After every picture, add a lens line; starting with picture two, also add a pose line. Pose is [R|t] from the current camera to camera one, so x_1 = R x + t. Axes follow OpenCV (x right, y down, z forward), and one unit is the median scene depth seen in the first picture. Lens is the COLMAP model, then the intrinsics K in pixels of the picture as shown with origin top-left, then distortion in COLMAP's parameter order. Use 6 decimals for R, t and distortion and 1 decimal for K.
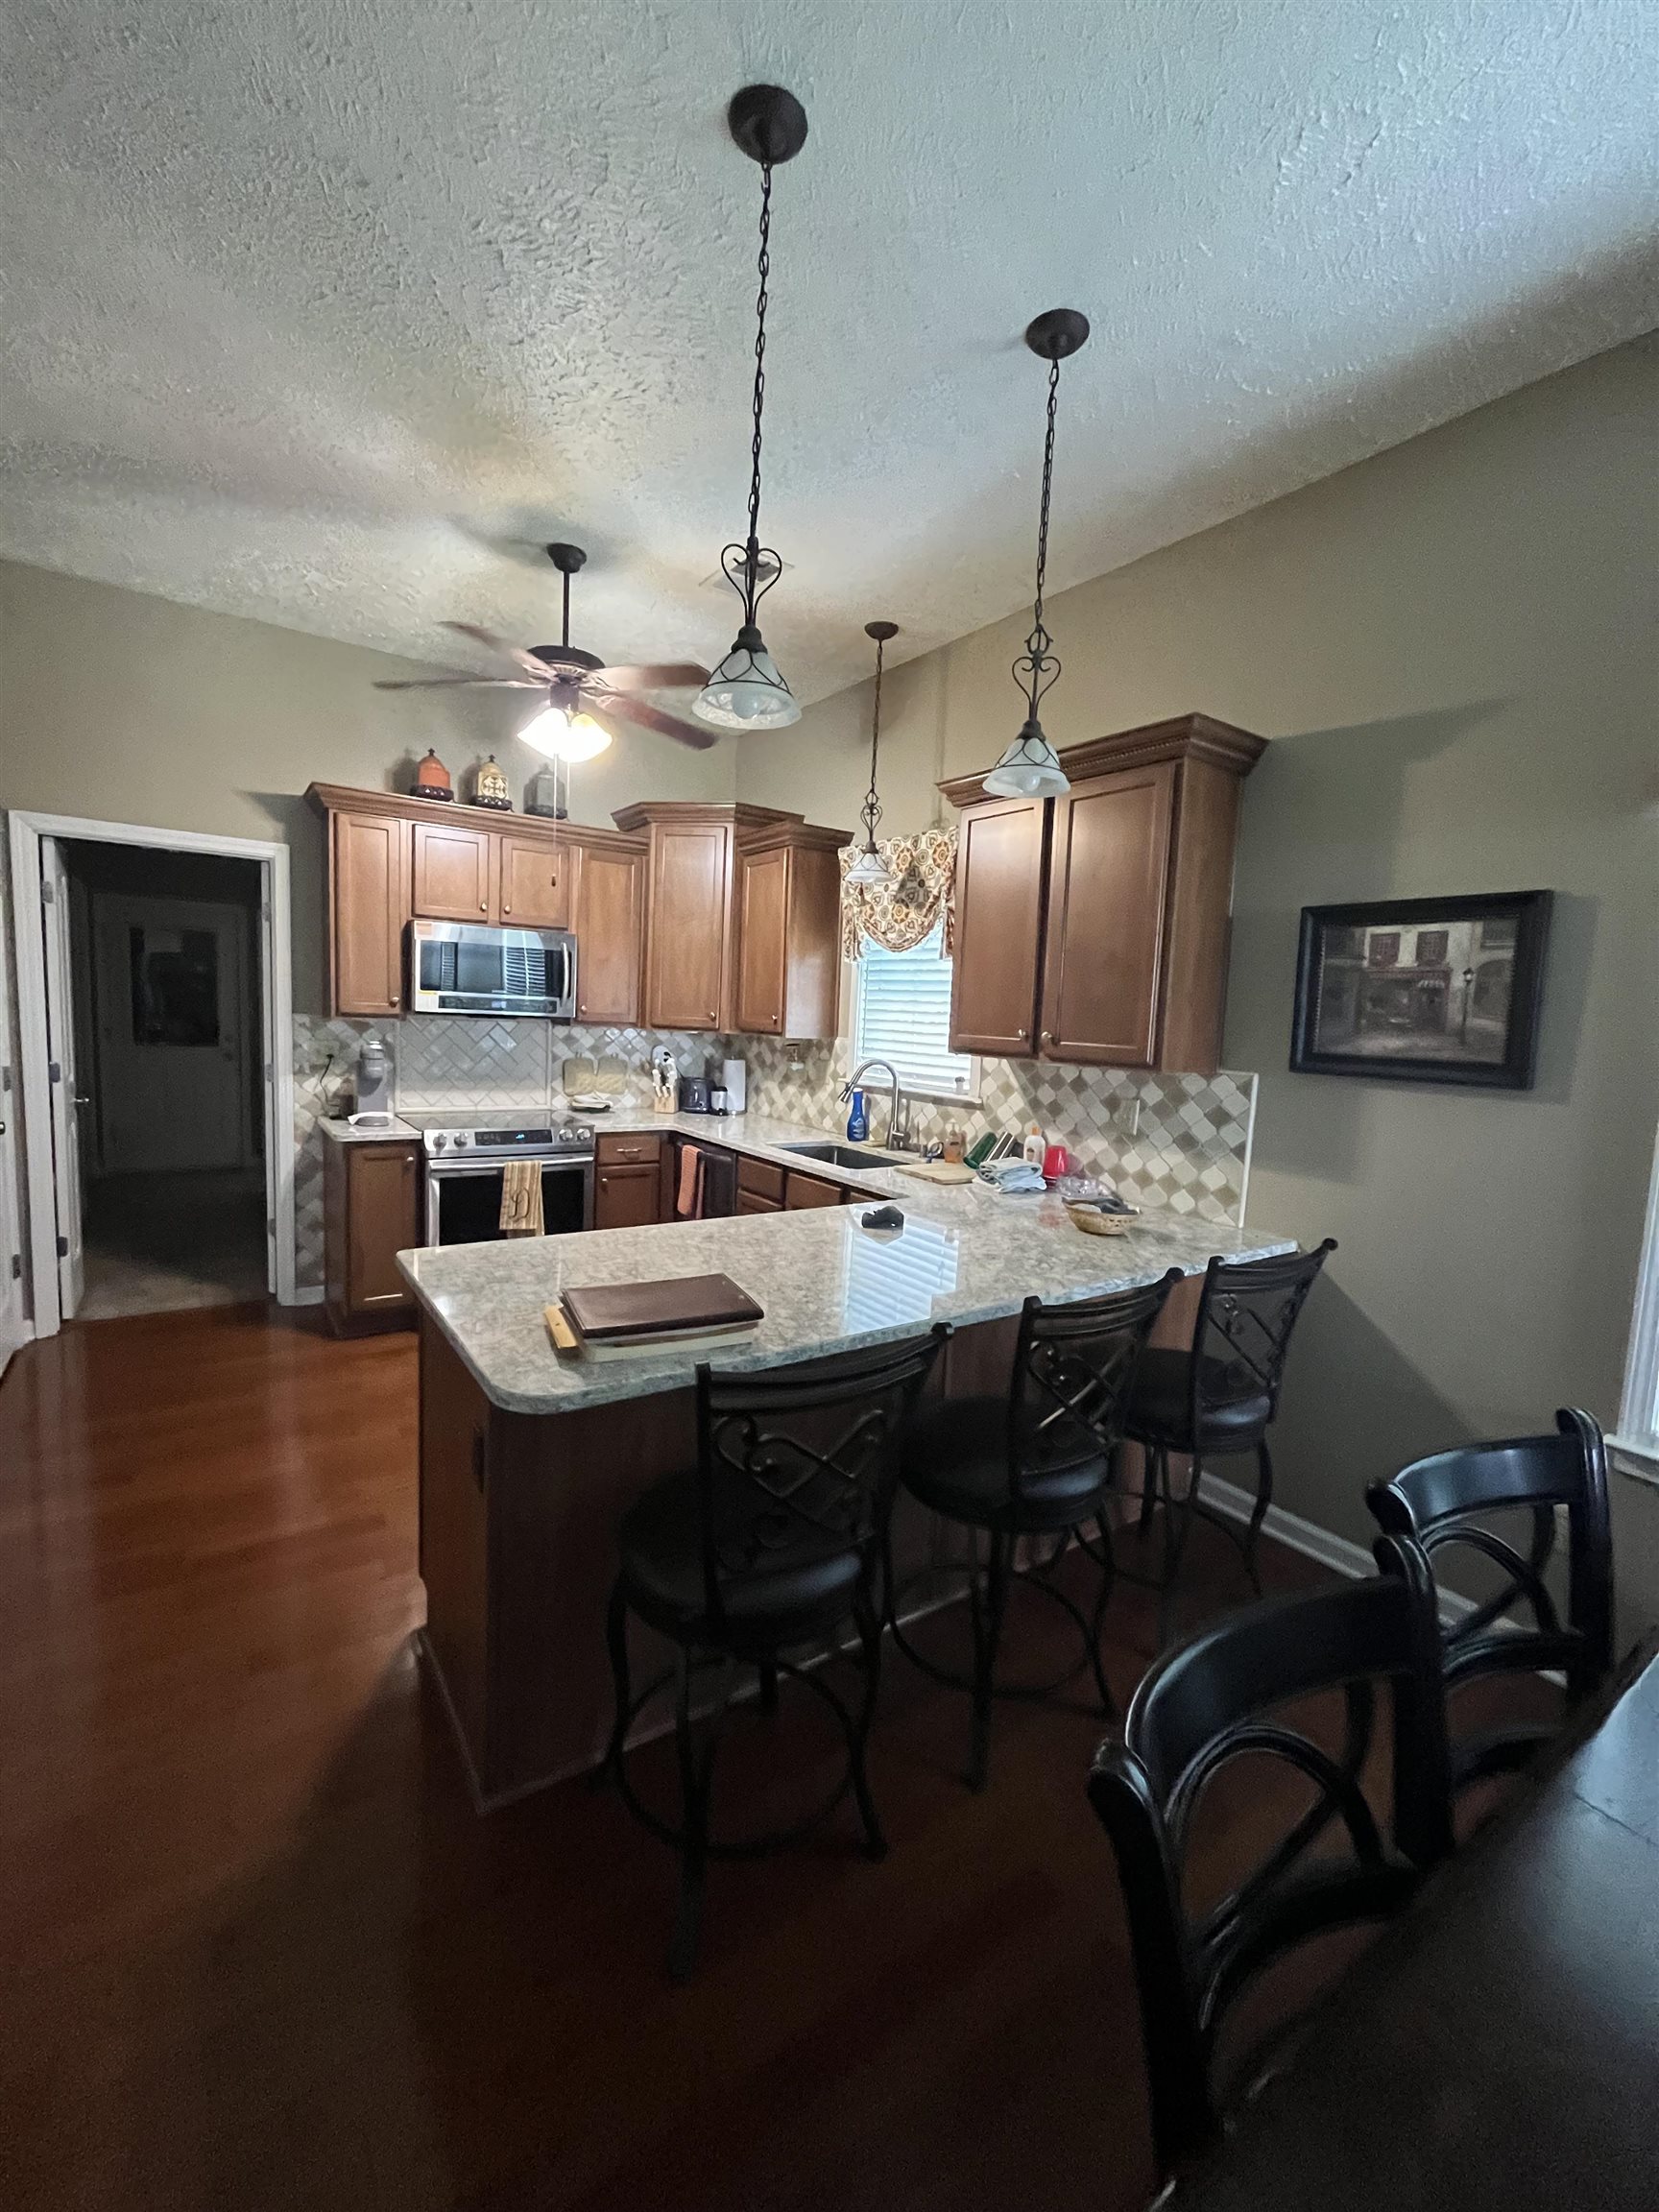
lens RADIAL K [[898.7, 0, 824.7], [0, 898.7, 1104.0], [0, 0, 1]] dist [-0.002065, 0.000020]
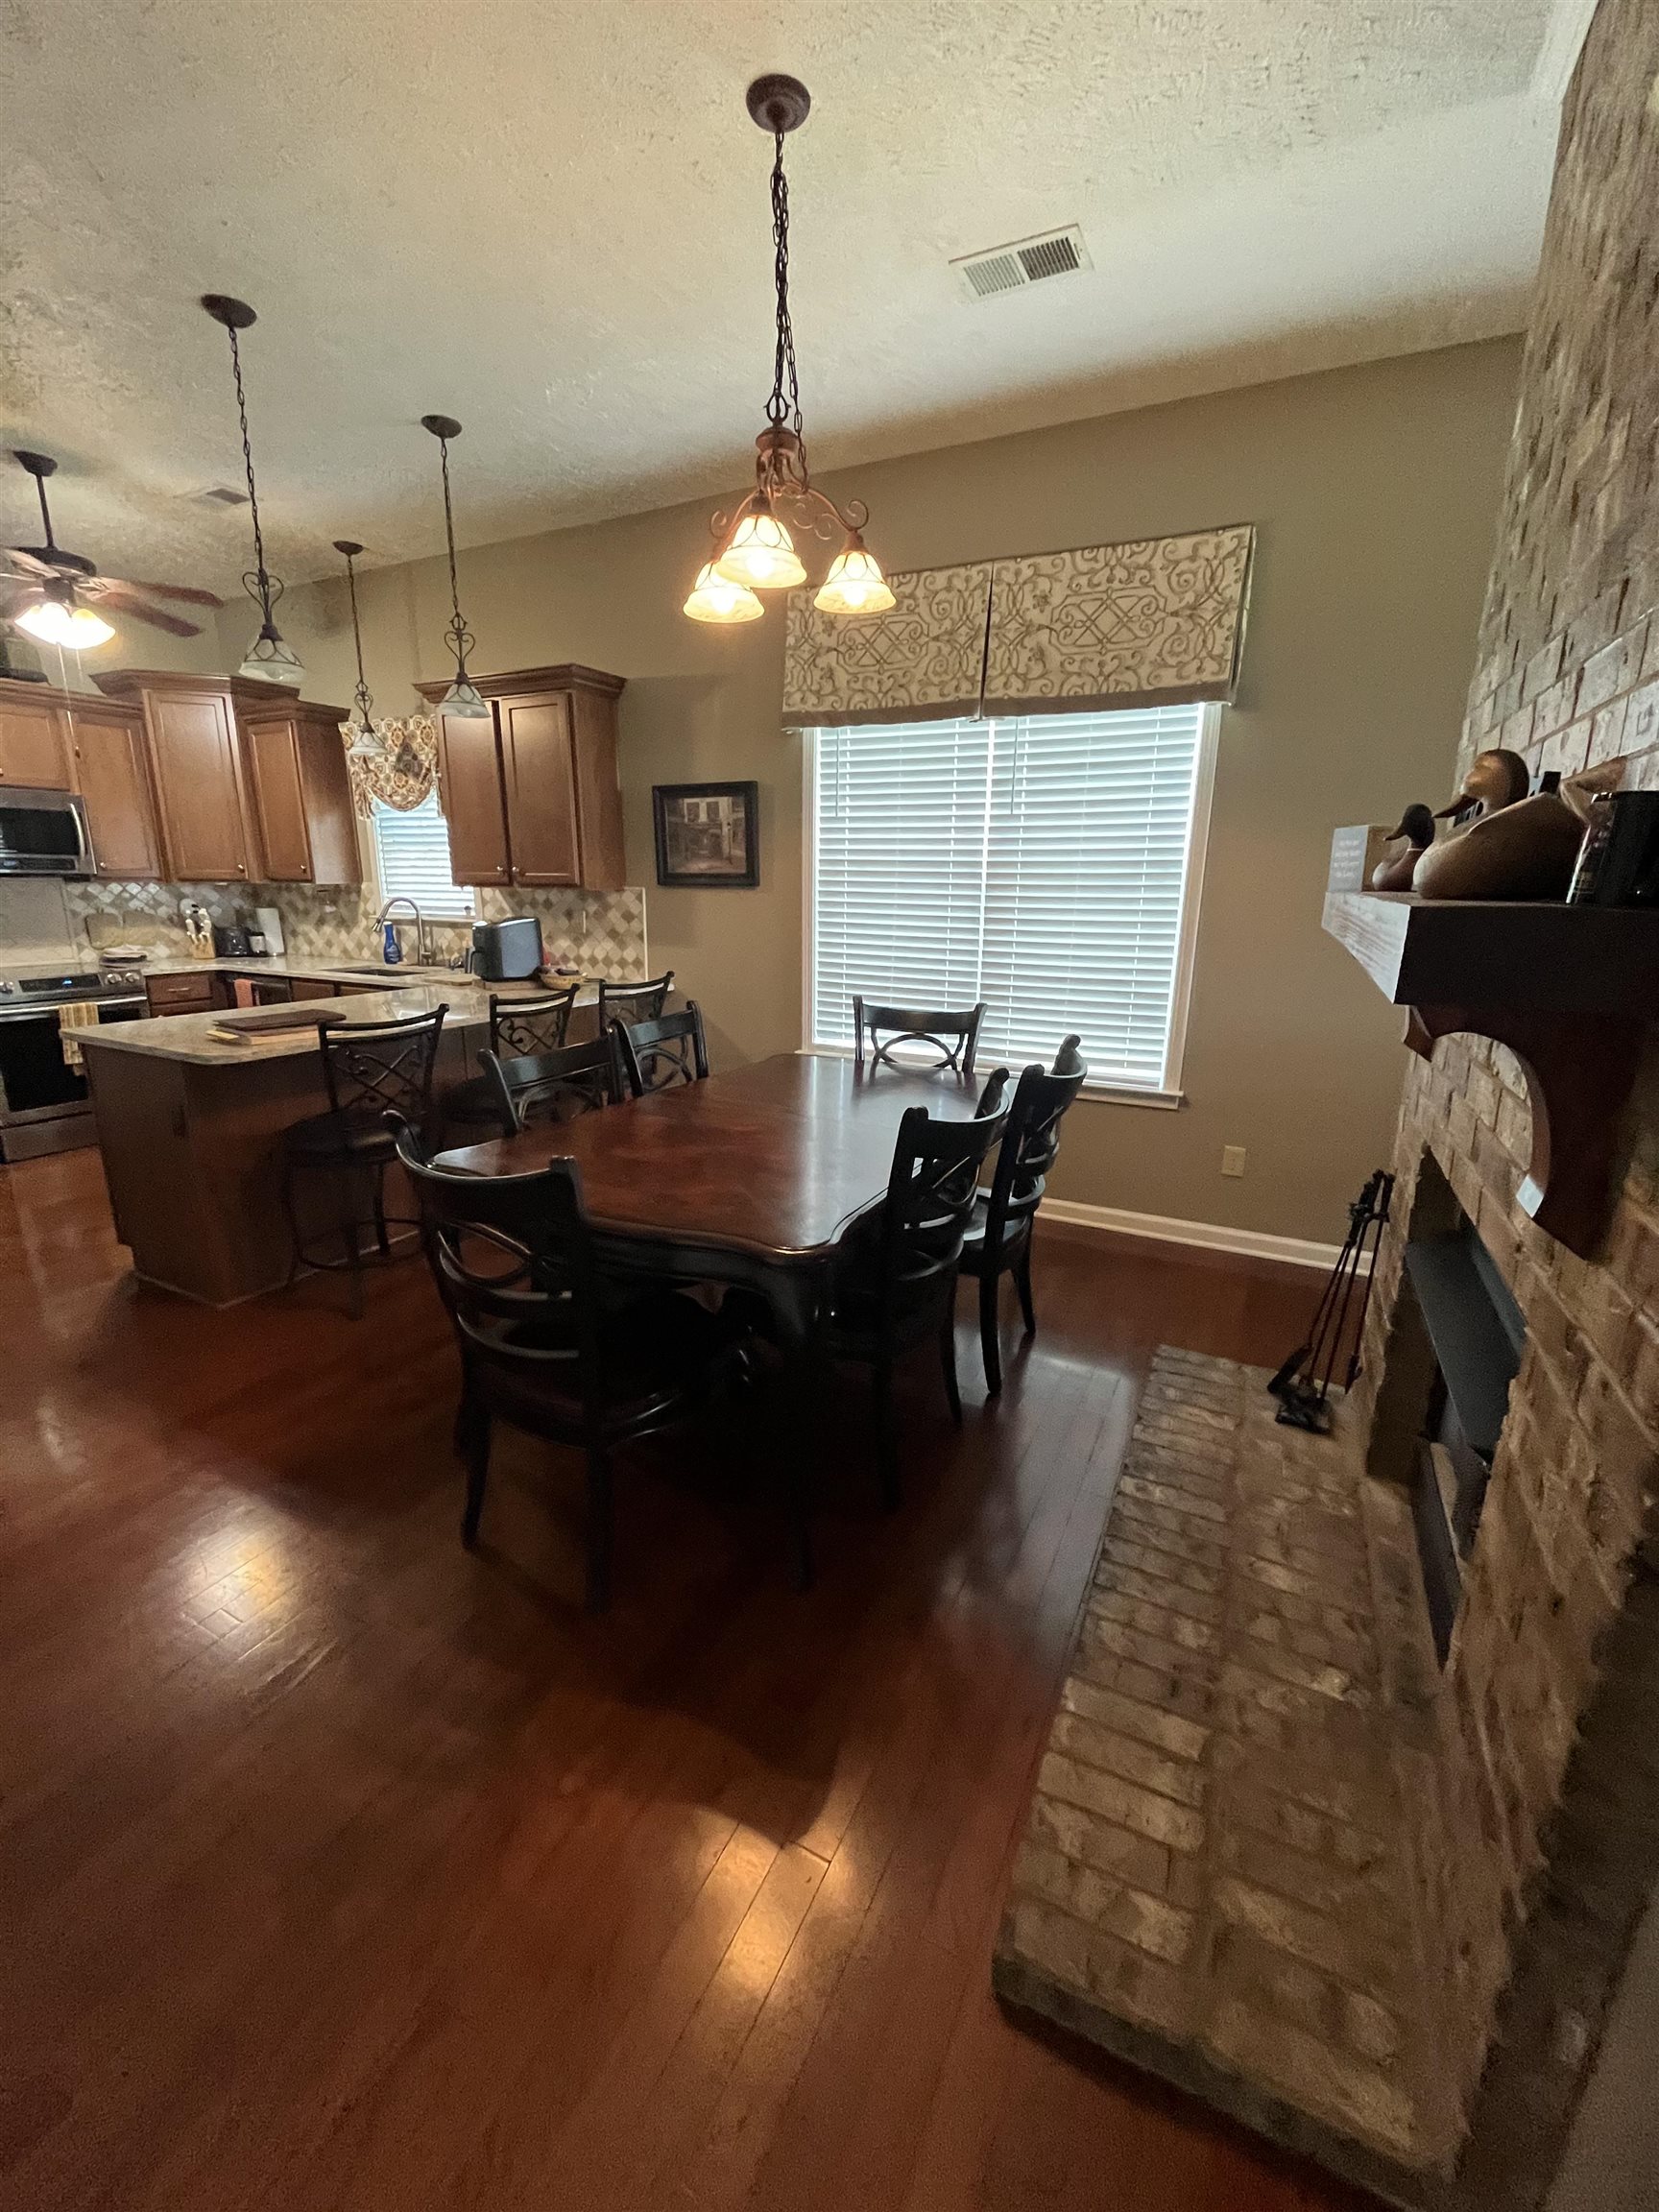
lens RADIAL K [[898.7, 0, 822.1], [0, 898.7, 1106.2], [0, 0, 1]] dist [-0.002065, 0.000020]
pose [[0.886831, -0.149305, 0.437308, -0.013697], [0.077099, 0.980906, 0.178547, 0.062889], [-0.455617, -0.124625, 0.881409, -0.466636]]
